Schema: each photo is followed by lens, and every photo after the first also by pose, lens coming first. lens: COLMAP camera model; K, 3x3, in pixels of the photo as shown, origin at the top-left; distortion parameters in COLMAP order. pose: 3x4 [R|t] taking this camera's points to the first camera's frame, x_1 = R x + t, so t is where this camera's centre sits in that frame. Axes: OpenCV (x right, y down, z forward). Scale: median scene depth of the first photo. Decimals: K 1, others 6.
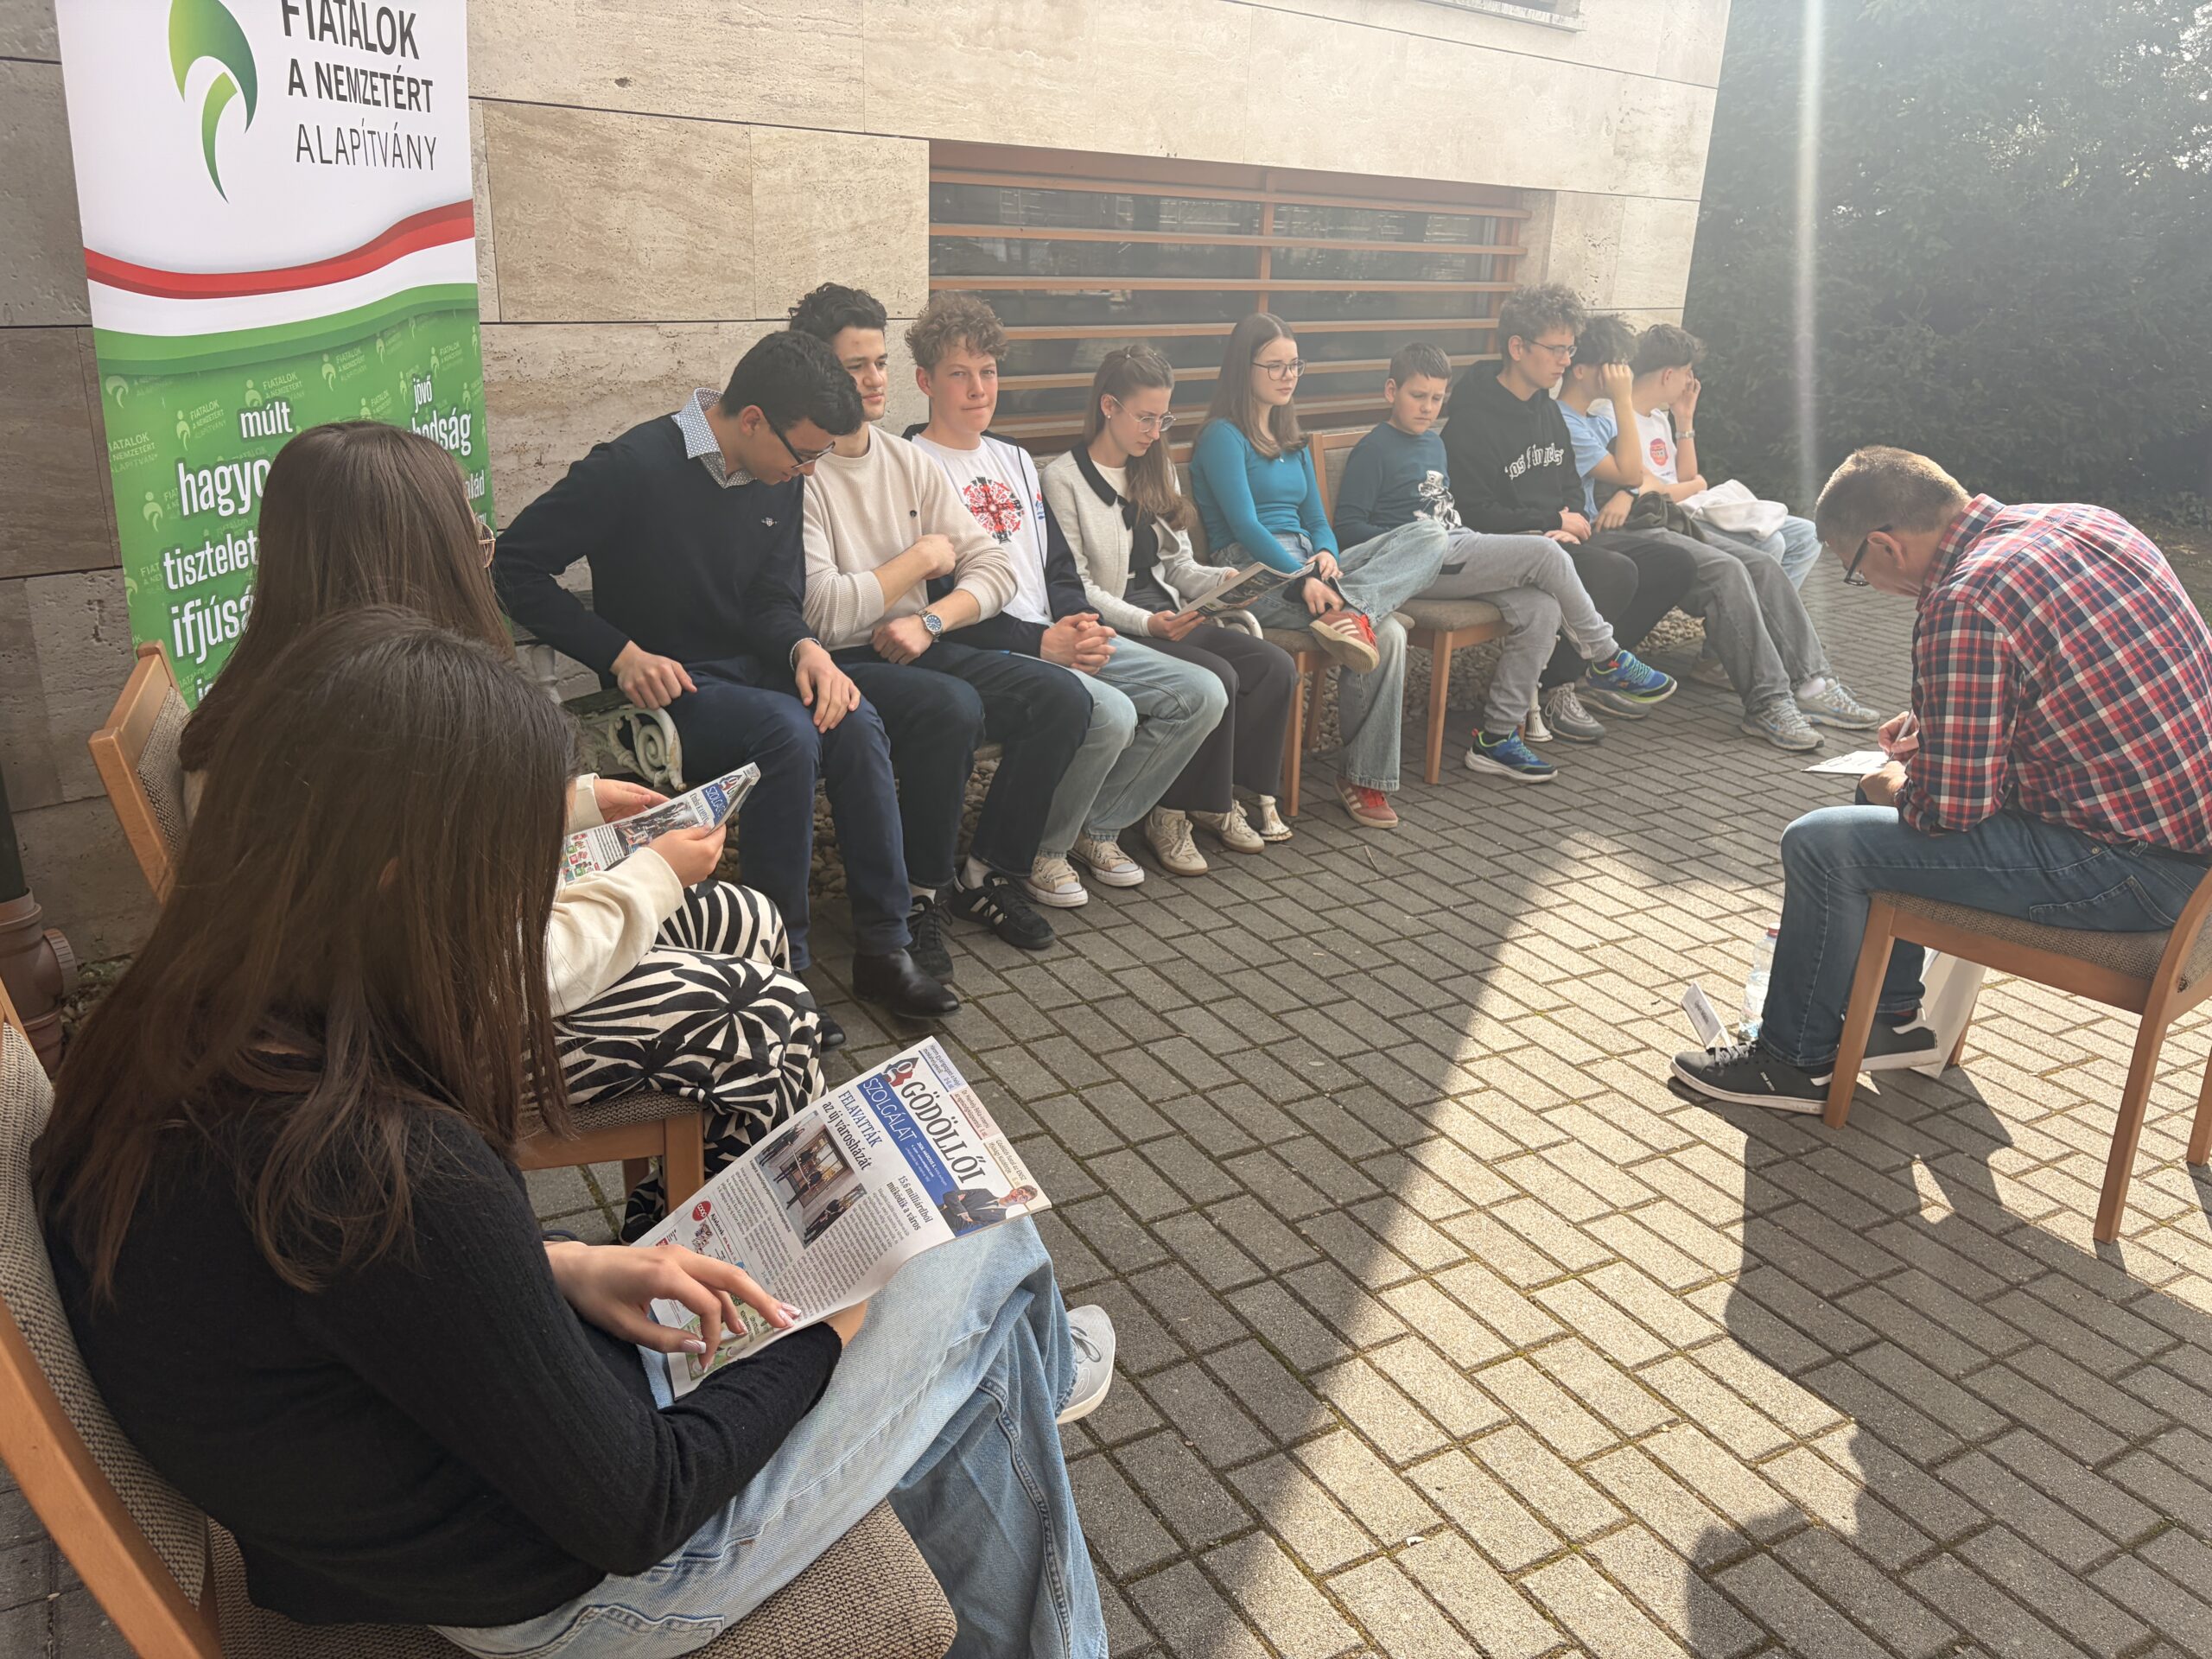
lens RADIAL K [[1669.0, 0, 1106.0], [0, 1669.0, 829.5], [0, 0, 1]] dist [0.013357, 0.004755]
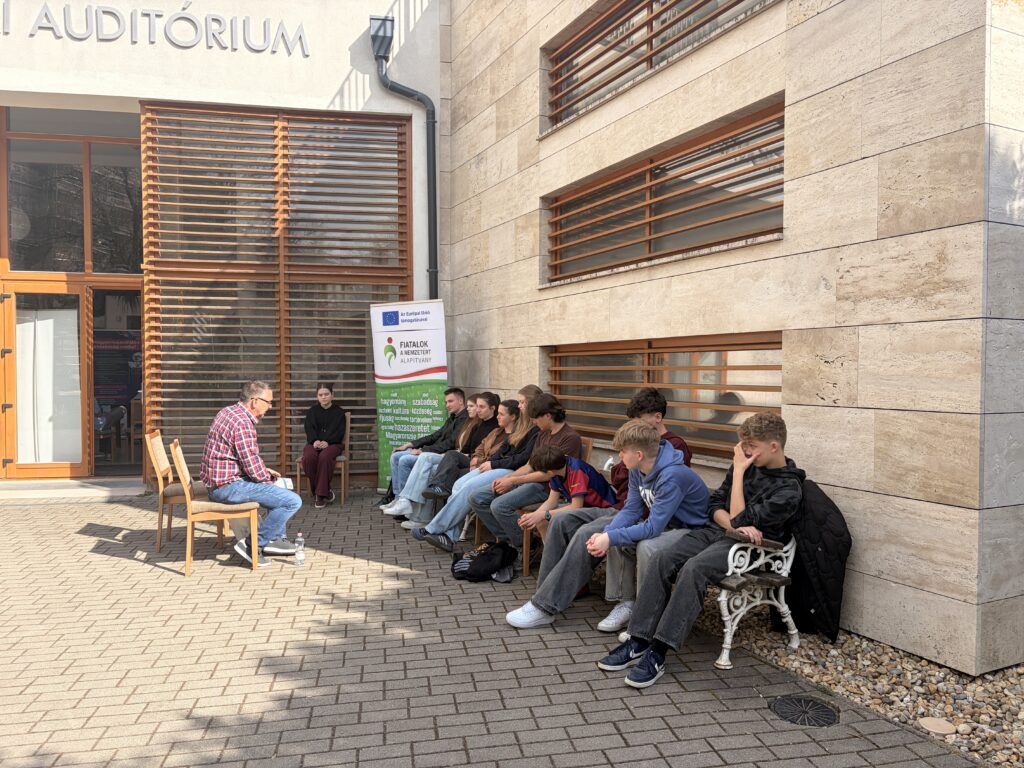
lens RADIAL K [[772.6, 0, 512.0], [0, 772.6, 384.0], [0, 0, 1]] dist [0.013357, 0.004755]
pose [[-0.343340, -0.016932, -0.939059, 1.964557], [-0.325883, 0.939870, 0.102203, -0.619222], [0.880862, 0.341114, -0.328213, 1.957579]]
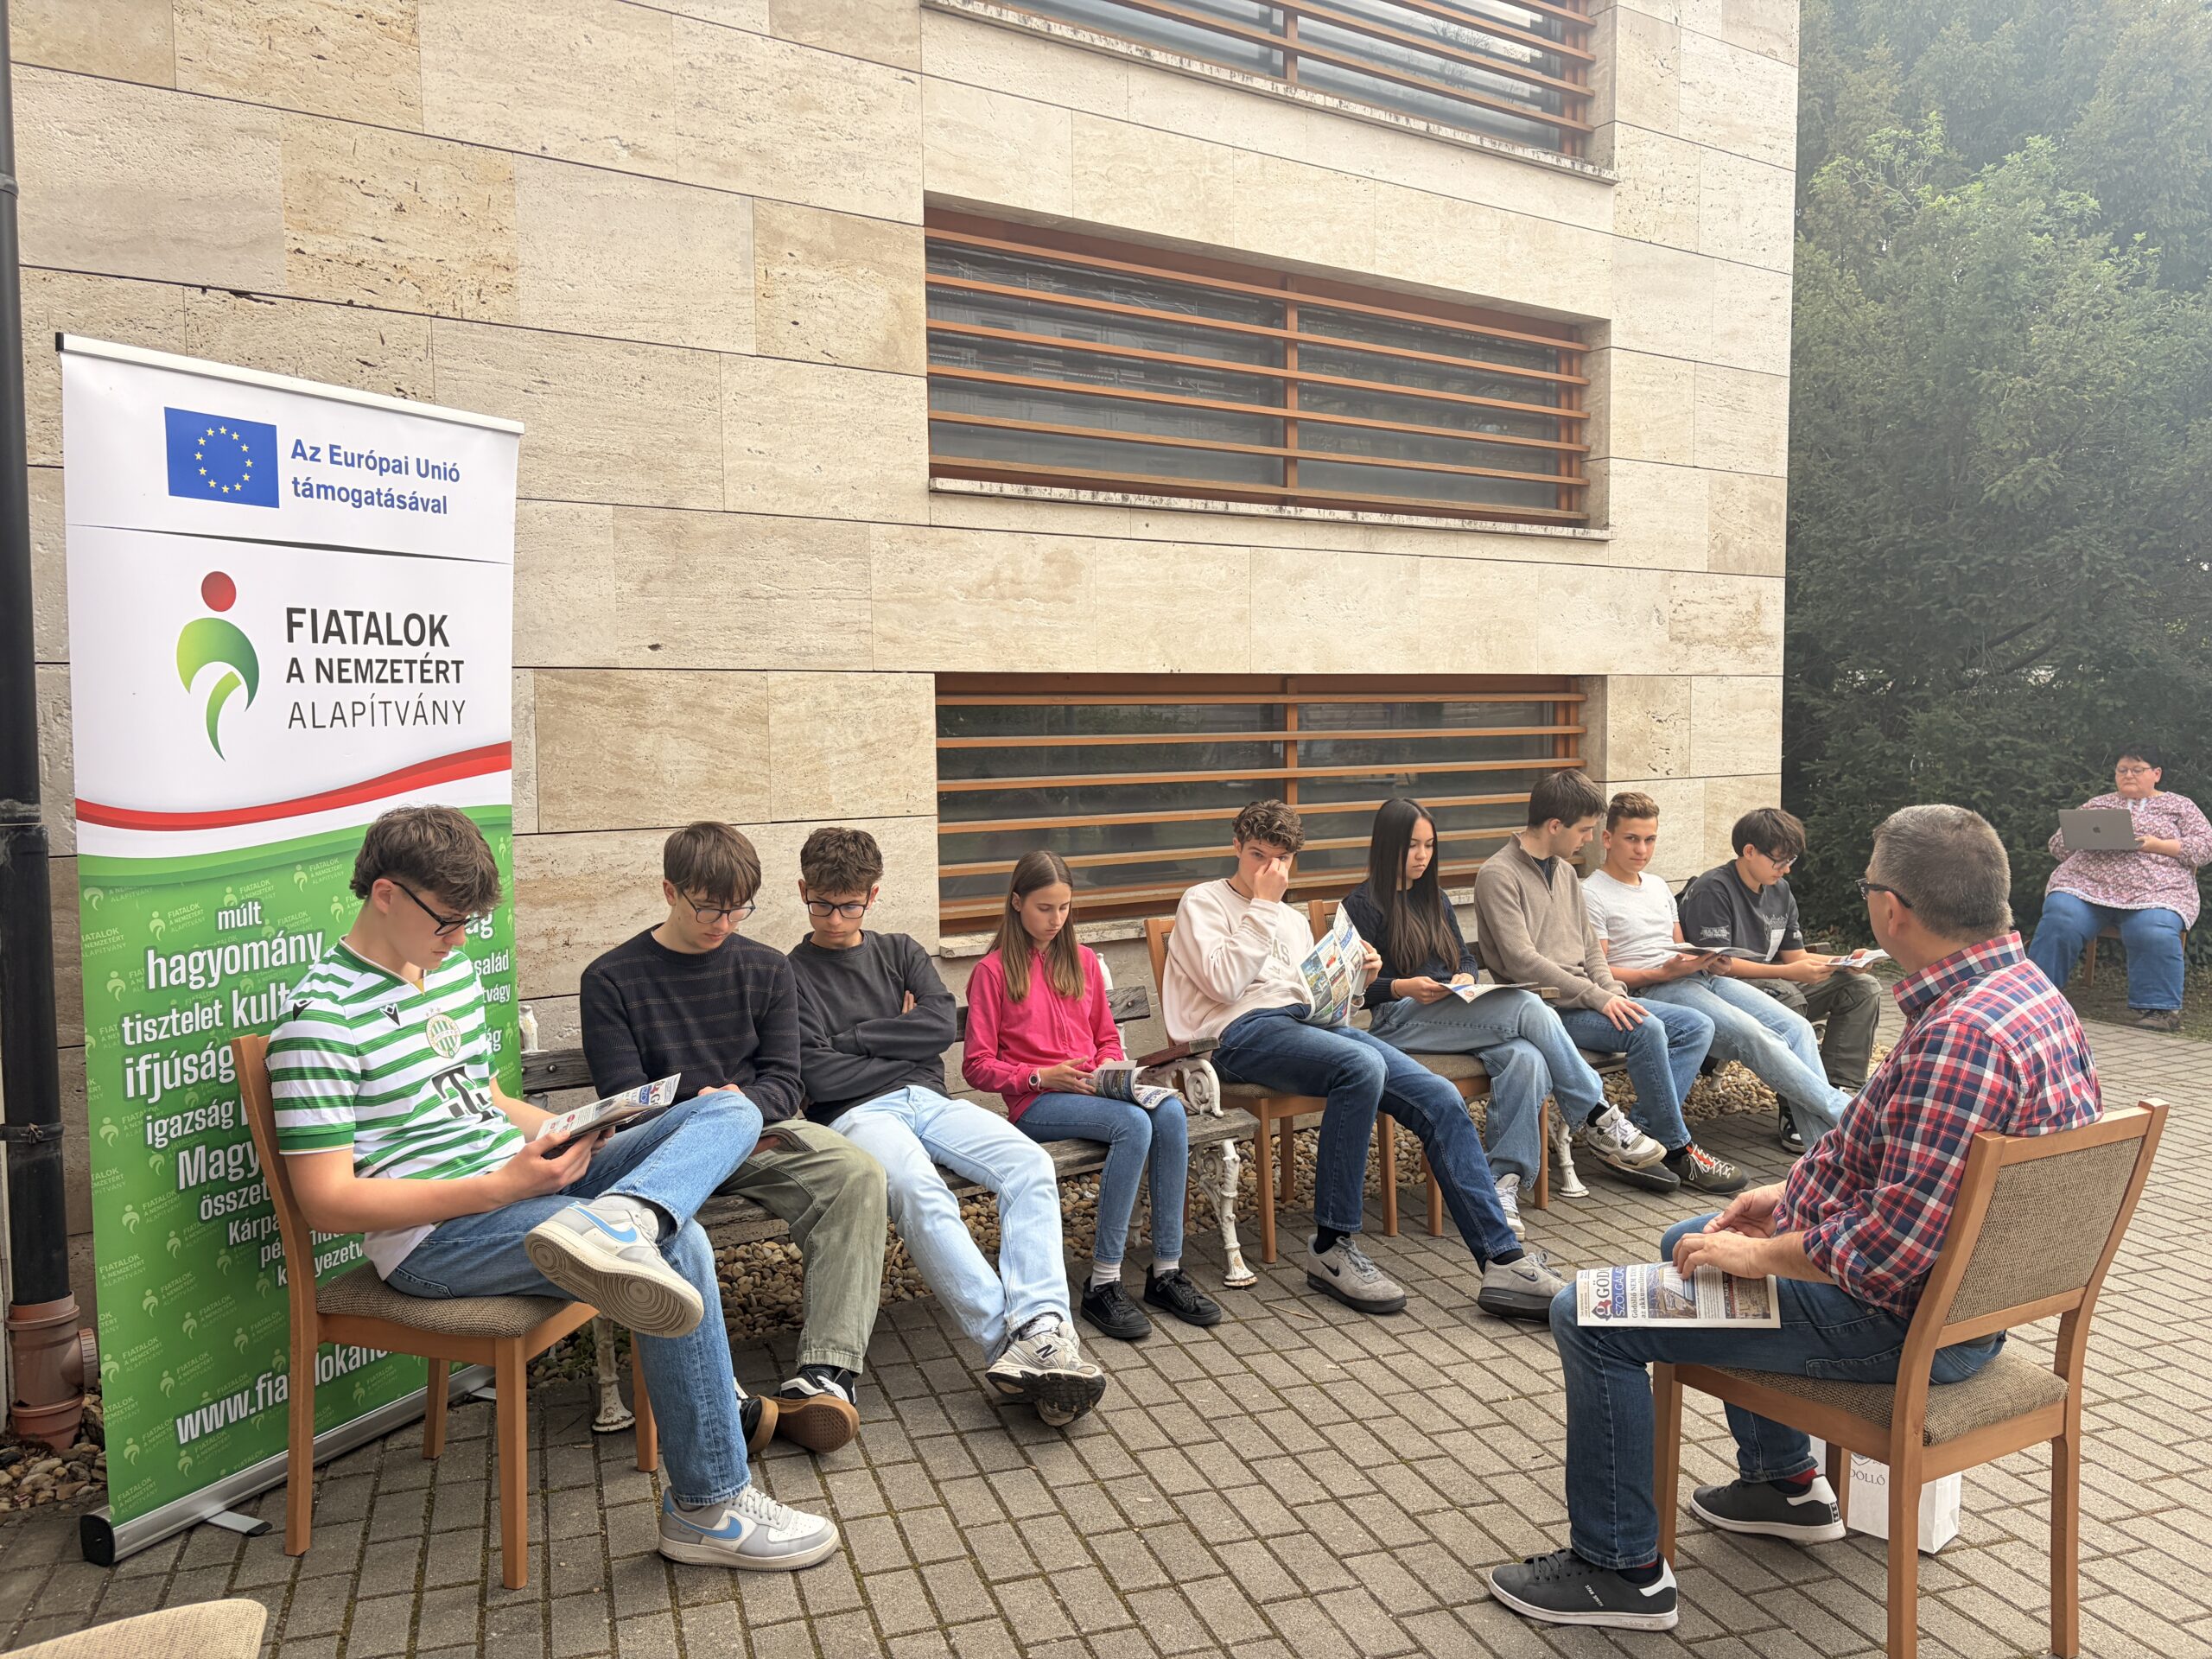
lens RADIAL K [[1654.3, 0, 1106.0], [0, 1654.3, 829.5], [0, 0, 1]] dist [0.057247, -0.087816]
pose [[0.979951, -0.035407, -0.196066, 0.302591], [-0.020231, 0.961312, -0.274717, 0.025056], [0.198207, 0.273176, 0.941323, -0.079339]]
